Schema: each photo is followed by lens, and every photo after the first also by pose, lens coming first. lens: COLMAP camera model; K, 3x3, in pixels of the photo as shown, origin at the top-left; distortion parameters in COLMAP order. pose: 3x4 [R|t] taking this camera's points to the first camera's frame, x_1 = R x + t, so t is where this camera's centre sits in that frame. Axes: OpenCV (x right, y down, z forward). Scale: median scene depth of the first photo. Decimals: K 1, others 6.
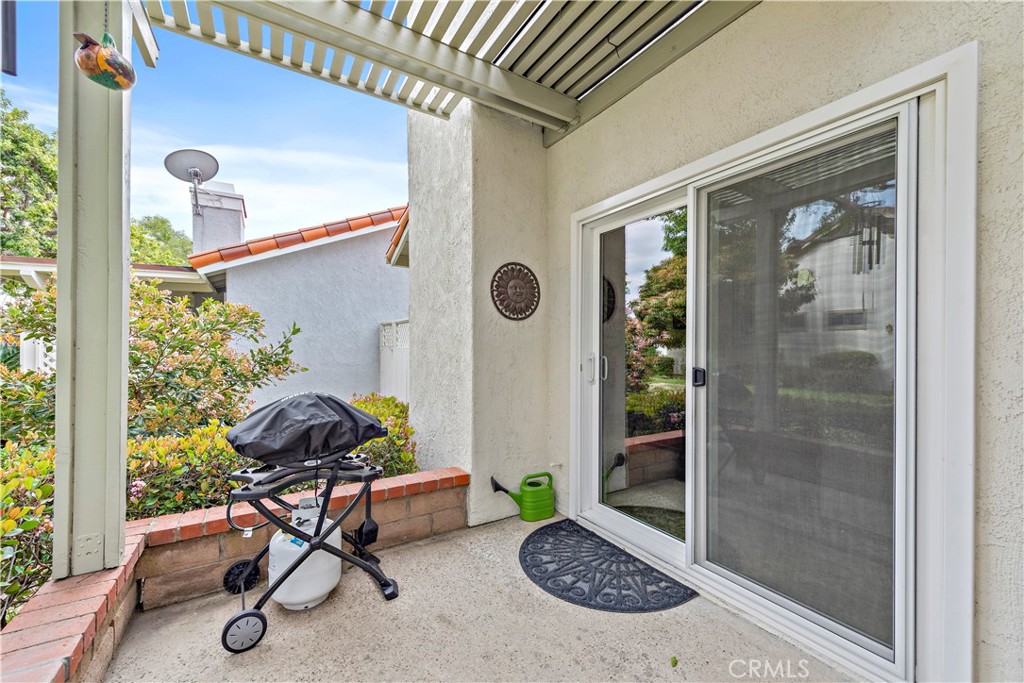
lens RADIAL K [[402.5, 0, 509.7], [0, 402.5, 346.2], [0, 0, 1]] dist [0.020579, -0.006534]
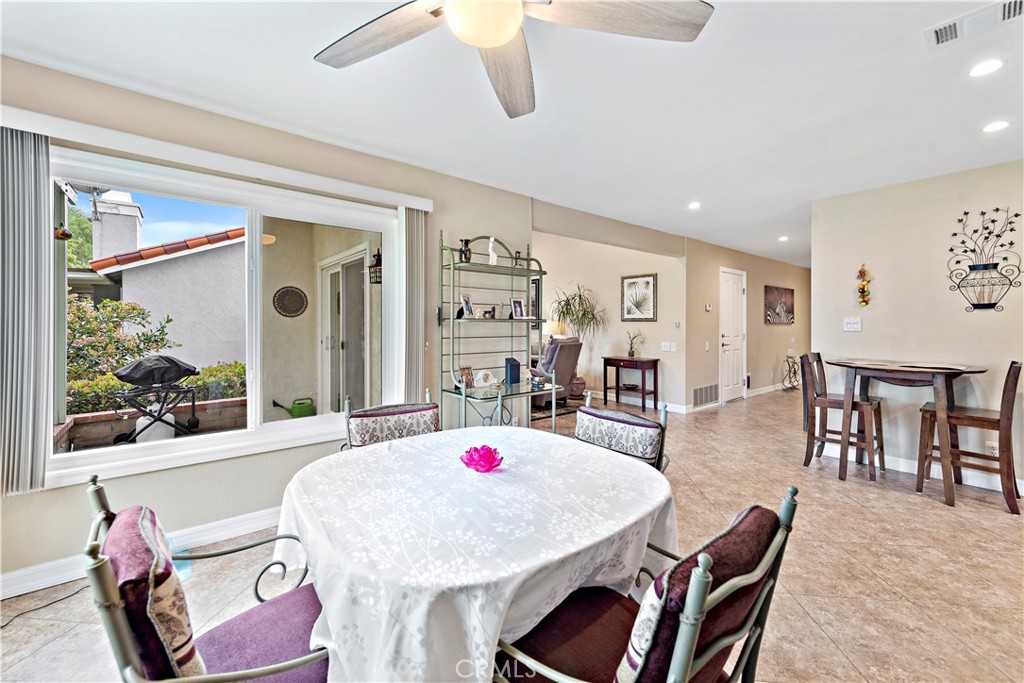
lens RADIAL K [[402.5, 0, 506.5], [0, 402.5, 322.0], [0, 0, 1]] dist [0.020579, -0.006534]
pose [[0.991106, -0.005662, 0.132951, 0.557456], [0.005352, 0.999982, 0.002689, -0.030269], [-0.132964, -0.001953, 0.991119, -0.735028]]
